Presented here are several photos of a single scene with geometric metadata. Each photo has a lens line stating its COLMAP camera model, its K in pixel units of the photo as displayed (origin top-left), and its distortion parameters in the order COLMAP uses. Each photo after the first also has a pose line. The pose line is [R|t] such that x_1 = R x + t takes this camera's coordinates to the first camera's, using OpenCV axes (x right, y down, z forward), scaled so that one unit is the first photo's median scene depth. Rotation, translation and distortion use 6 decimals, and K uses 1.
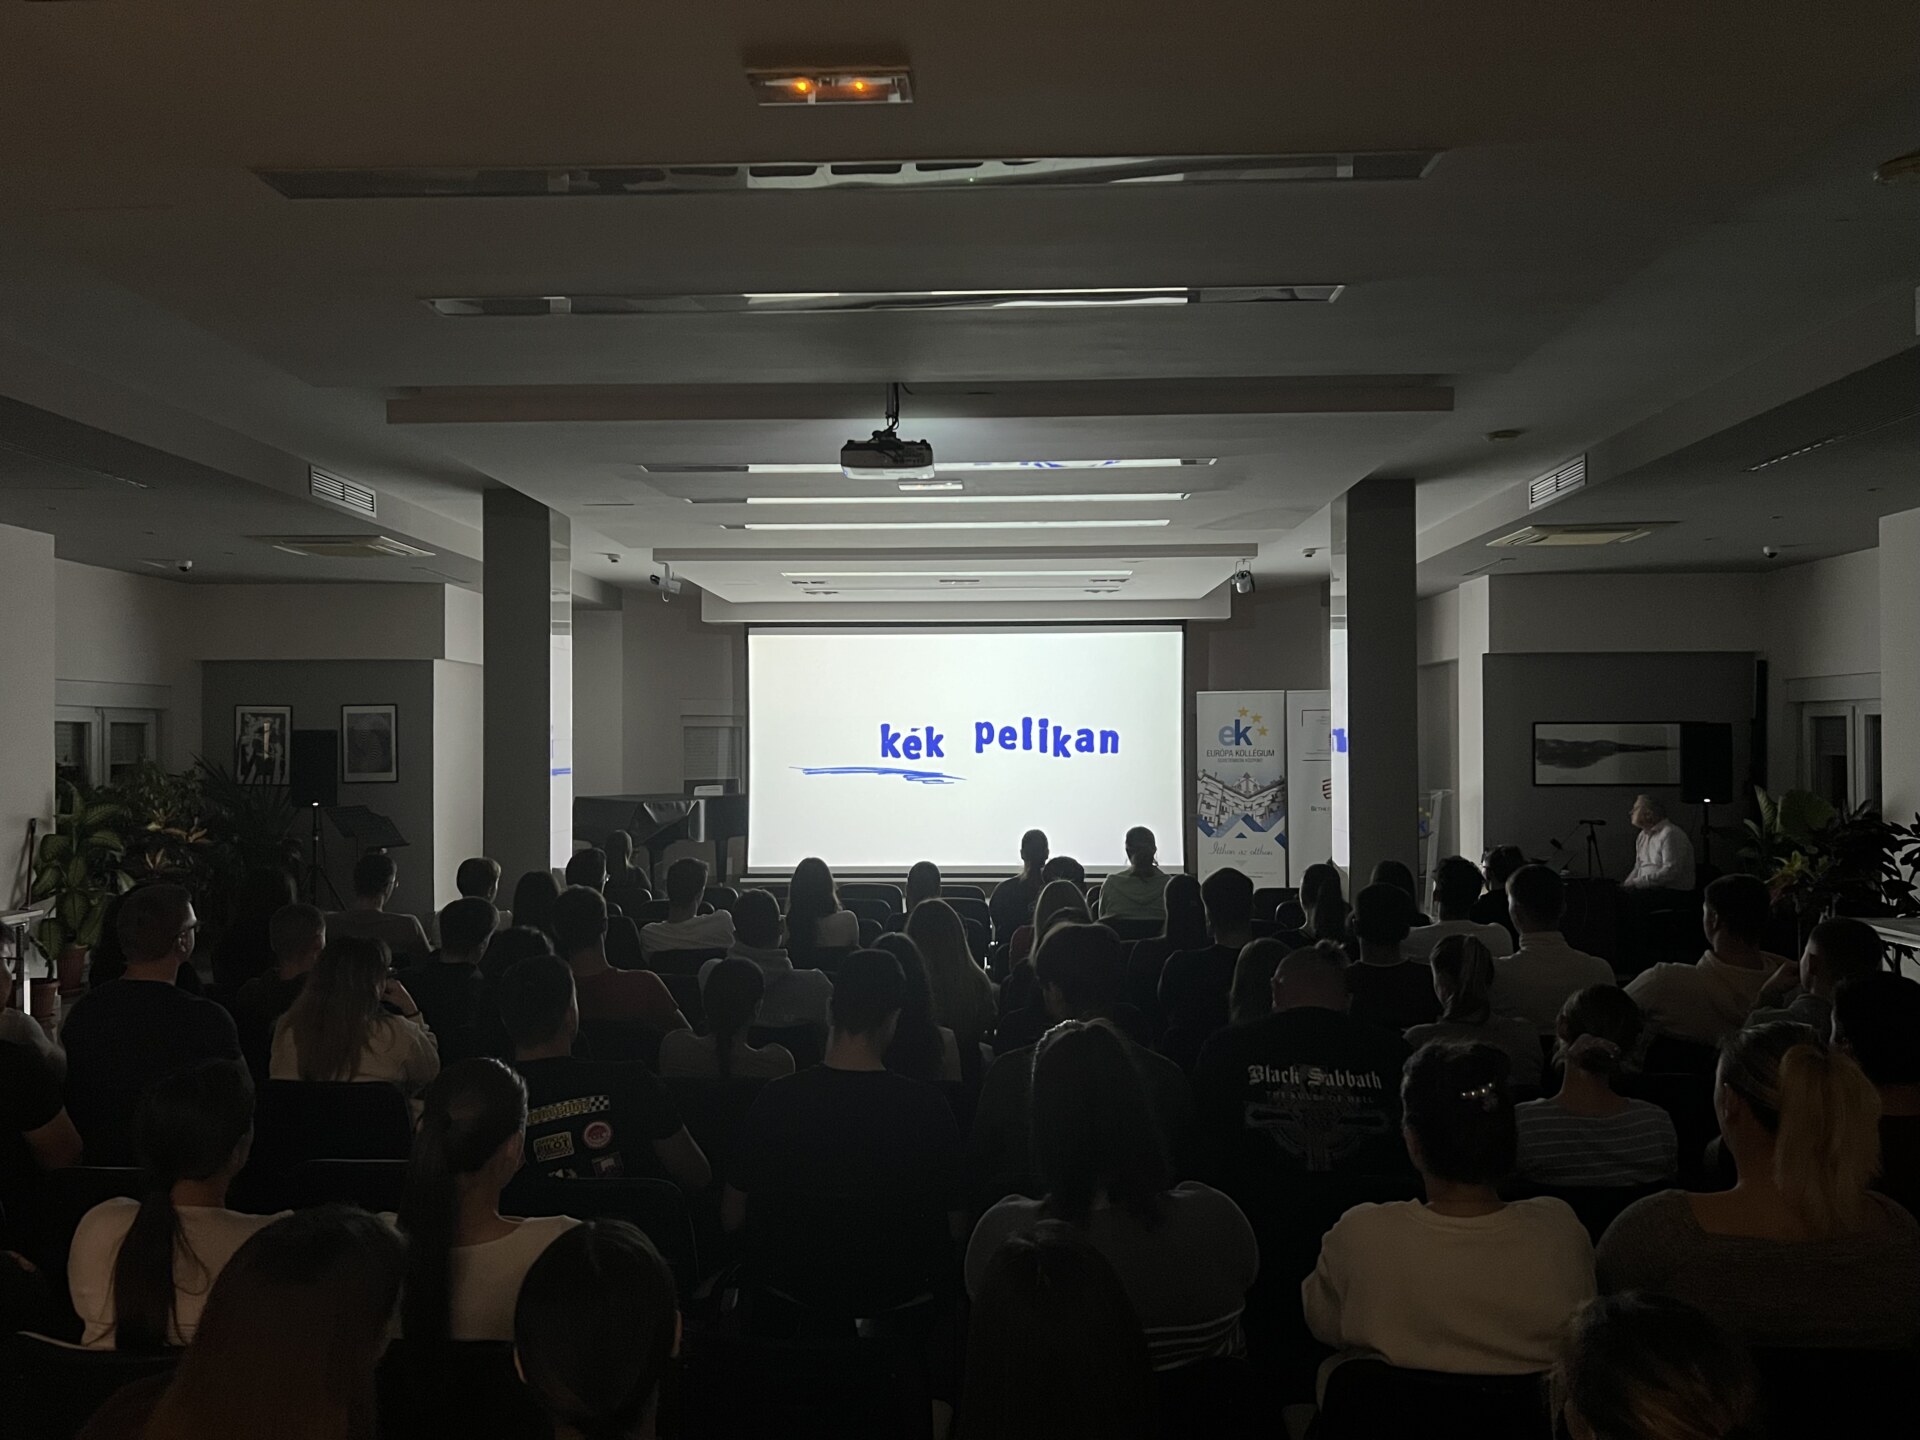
lens RADIAL K [[1418.4, 0, 968.0], [0, 1418.4, 713.3], [0, 0, 1]] dist [0.009815, -0.003854]
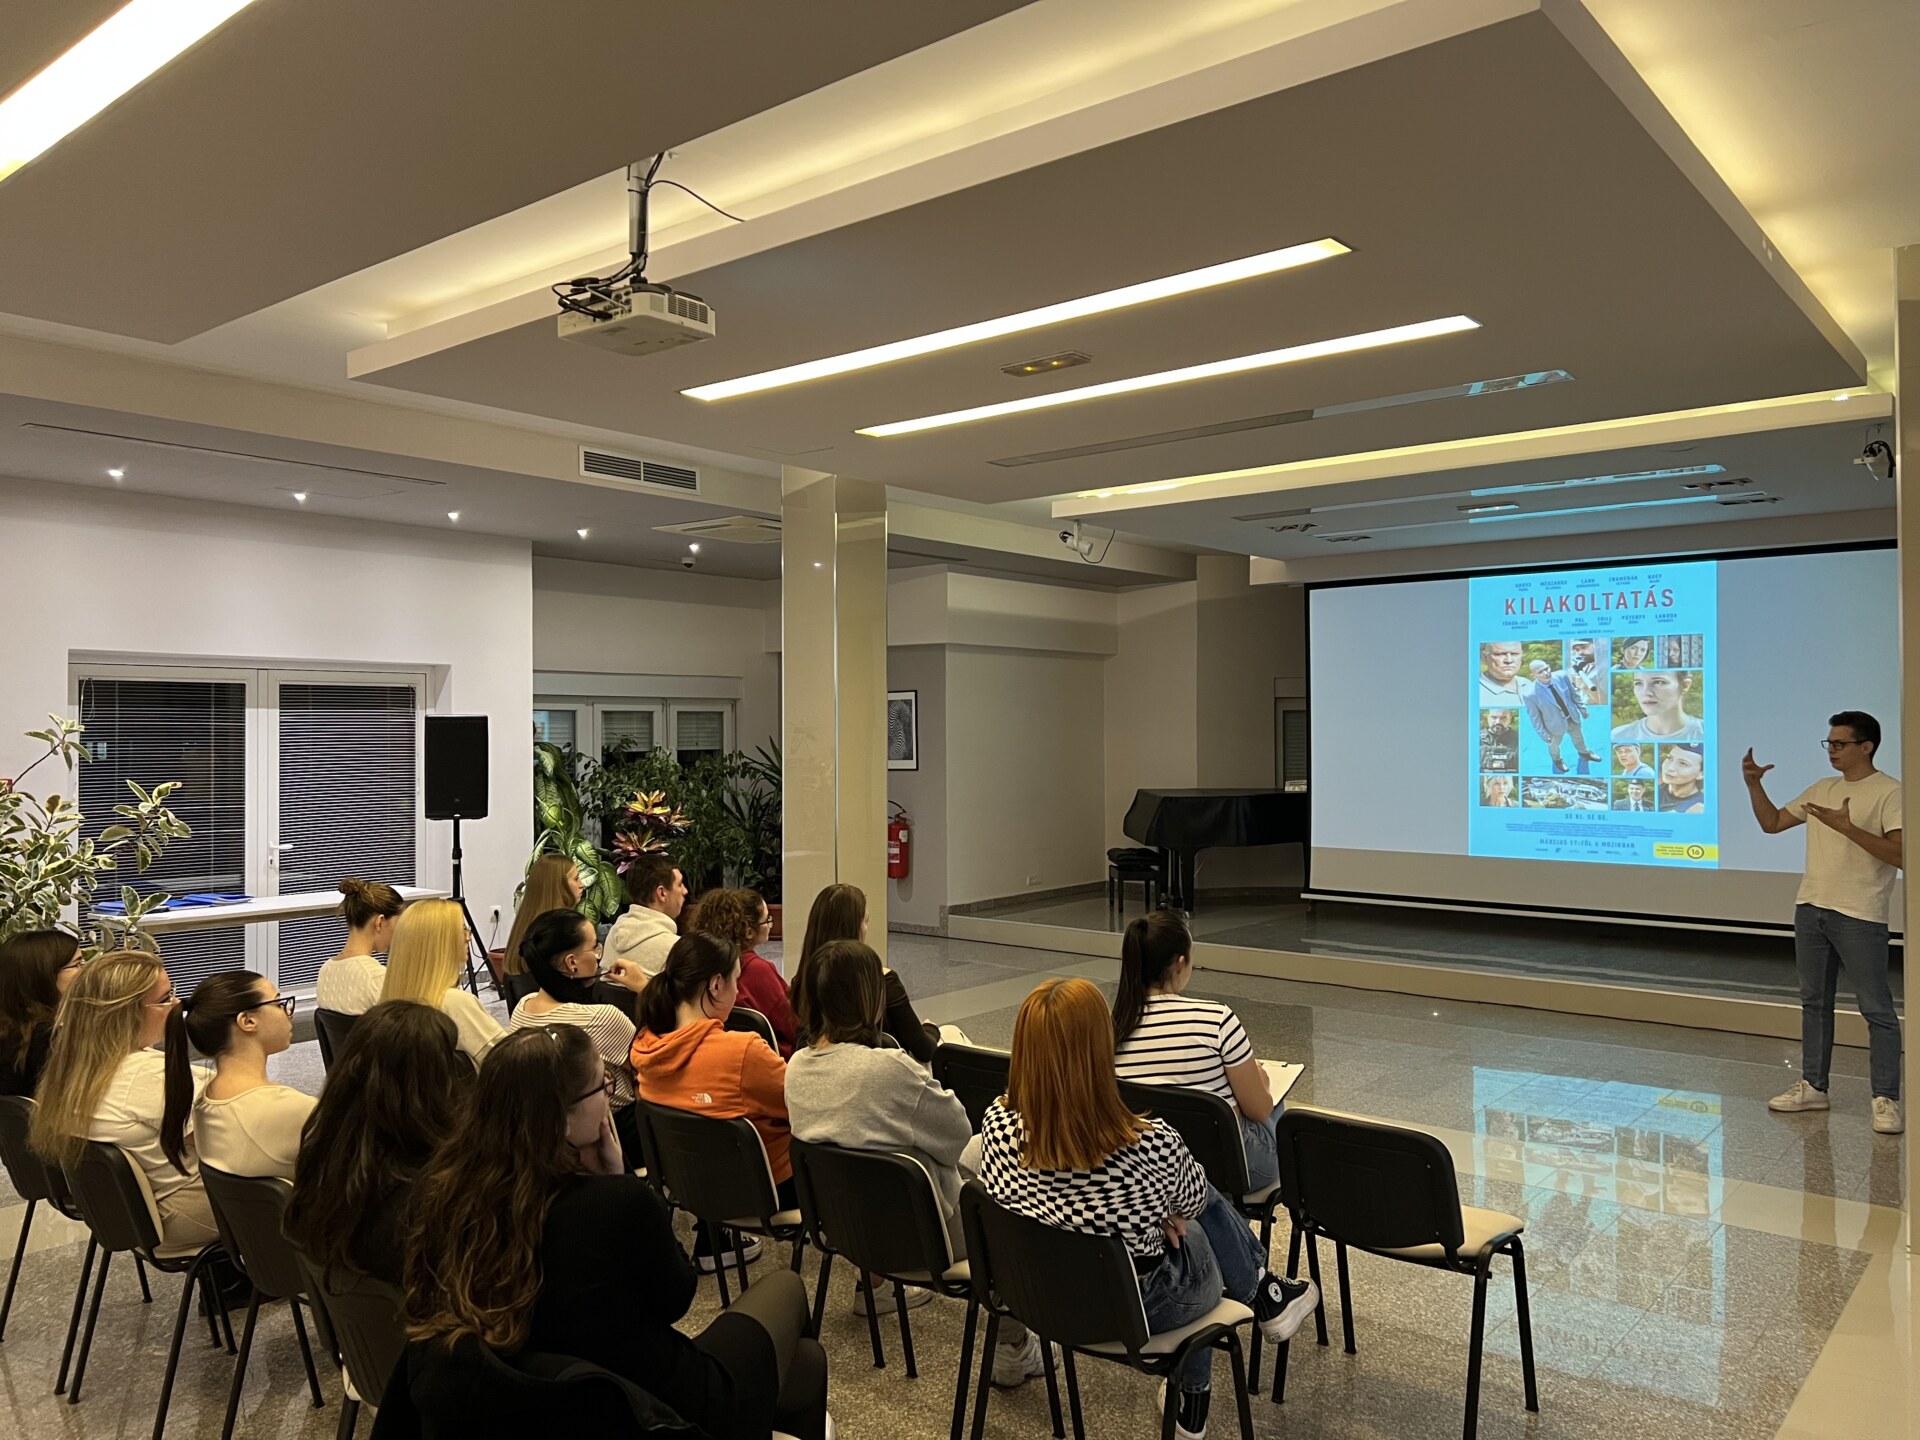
lens RADIAL K [[1418.4, 0, 968.0], [0, 1418.4, 713.3], [0, 0, 1]] dist [0.009815, -0.003854]
pose [[0.791876, -0.008560, -0.610622, 0.252398], [0.014091, 0.999892, 0.004256, 0.006792], [0.610519, -0.011975, 0.791911, 0.294016]]
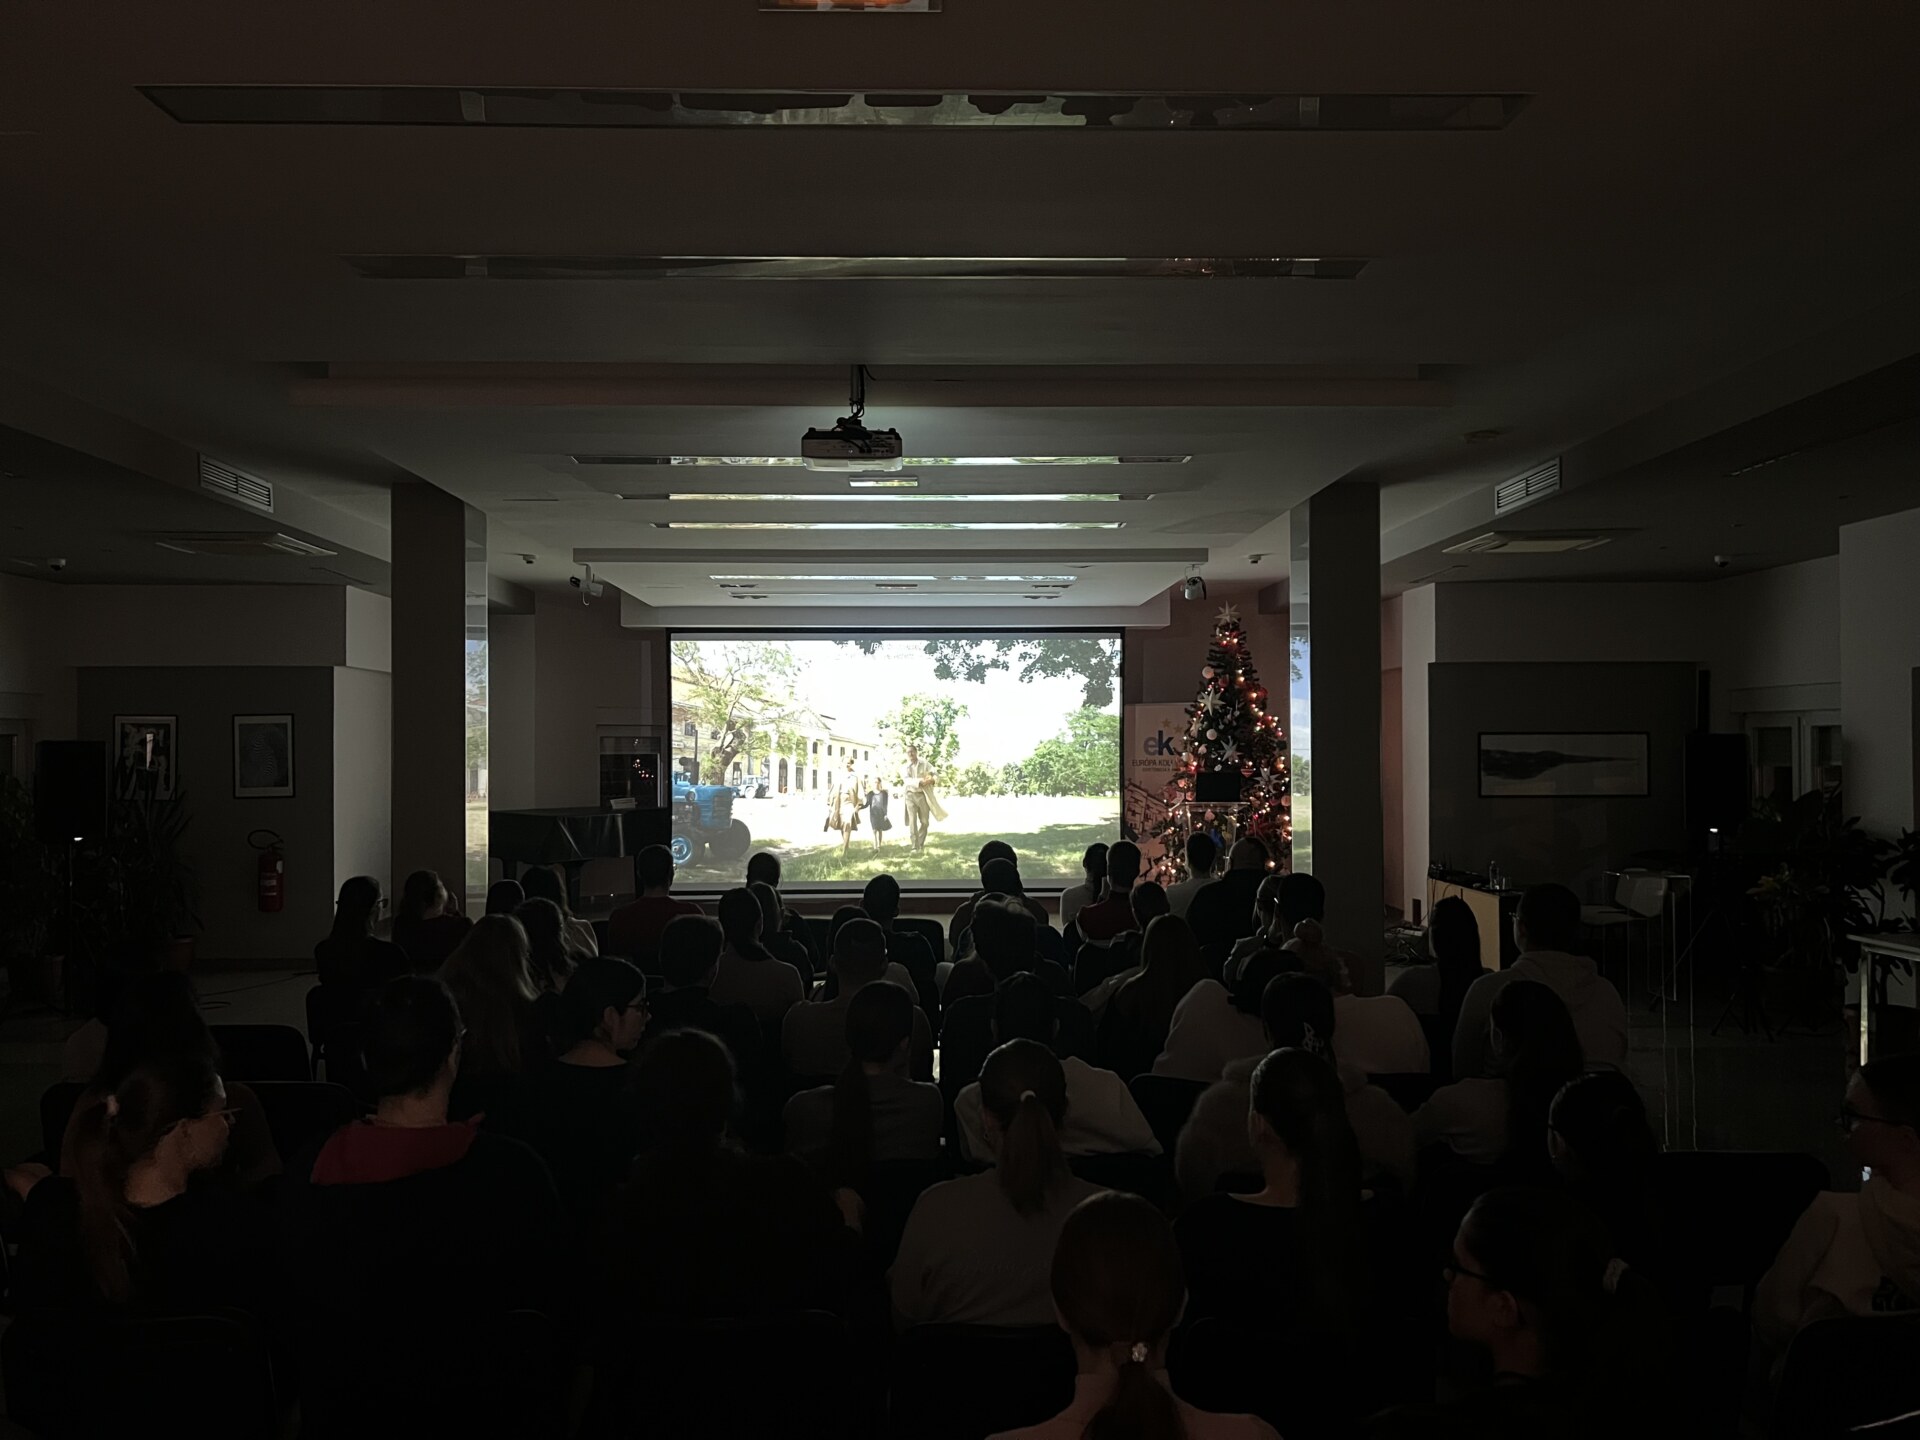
lens RADIAL K [[1421.3, 0, 960.0], [0, 1421.3, 720.0], [0, 0, 1]] dist [0.004870, 0.008306]
pose [[0.998169, 0.000367, 0.060488, -0.024065], [-0.000332, 1.000000, -0.000587, -0.002216], [-0.060488, 0.000566, 0.998169, 0.044332]]
